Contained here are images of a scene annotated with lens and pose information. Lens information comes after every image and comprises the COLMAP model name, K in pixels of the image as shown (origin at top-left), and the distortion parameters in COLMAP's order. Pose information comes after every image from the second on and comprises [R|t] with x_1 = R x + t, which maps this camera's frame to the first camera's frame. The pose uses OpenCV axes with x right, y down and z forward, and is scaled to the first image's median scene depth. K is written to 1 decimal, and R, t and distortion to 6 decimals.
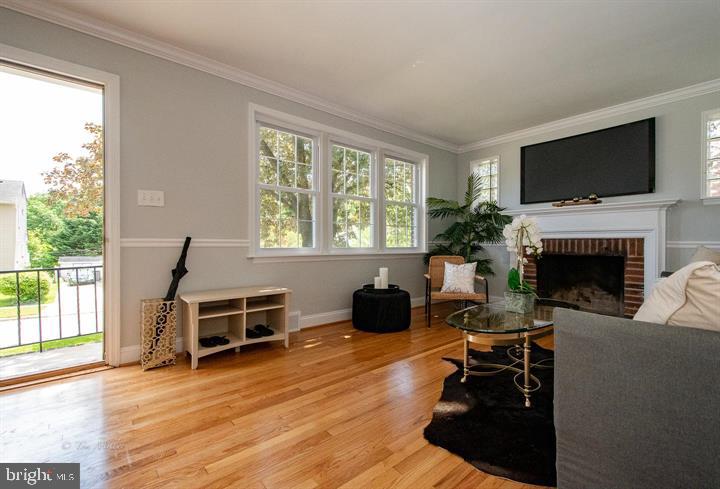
lens RADIAL K [[320.0, 0, 364.7], [0, 320.0, 246.2], [0, 0, 1]] dist [-0.000392, -0.000186]
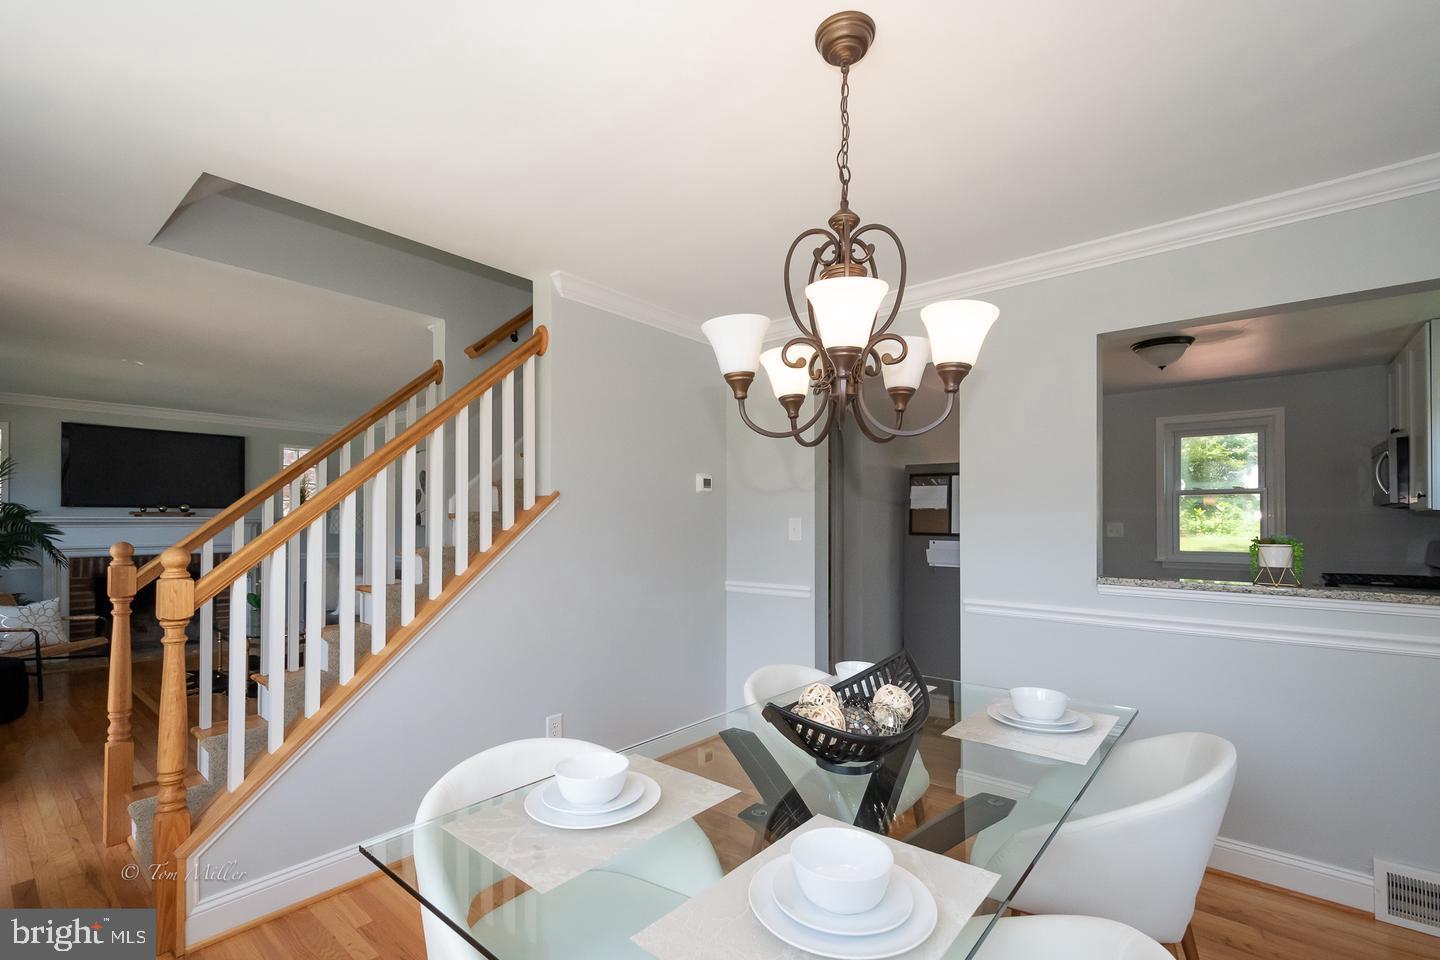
lens RADIAL K [[646.7, 0, 718.8], [0, 646.7, 512.6], [0, 0, 1]] dist [0.006269, 0.000262]
pose [[-0.141347, 0.007637, 0.989931, -1.328539], [0.010079, 0.999930, -0.006275, -0.117562], [-0.989909, 0.009090, -0.141414, -0.224373]]
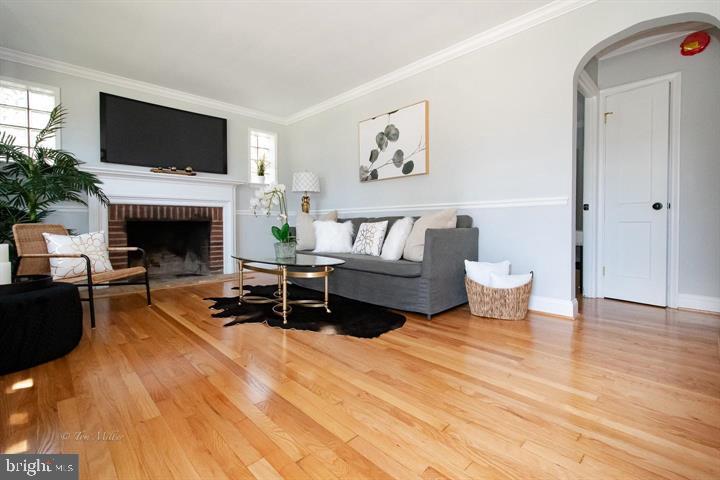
lens RADIAL K [[323.3, 0, 370.7], [0, 323.3, 224.9], [0, 0, 1]] dist [0.006269, 0.000262]
pose [[-0.069202, -0.011991, 0.997531, -0.498530], [0.009750, 0.999872, 0.012695, 0.036173], [-0.997555, 0.010605, -0.069076, 0.450218]]
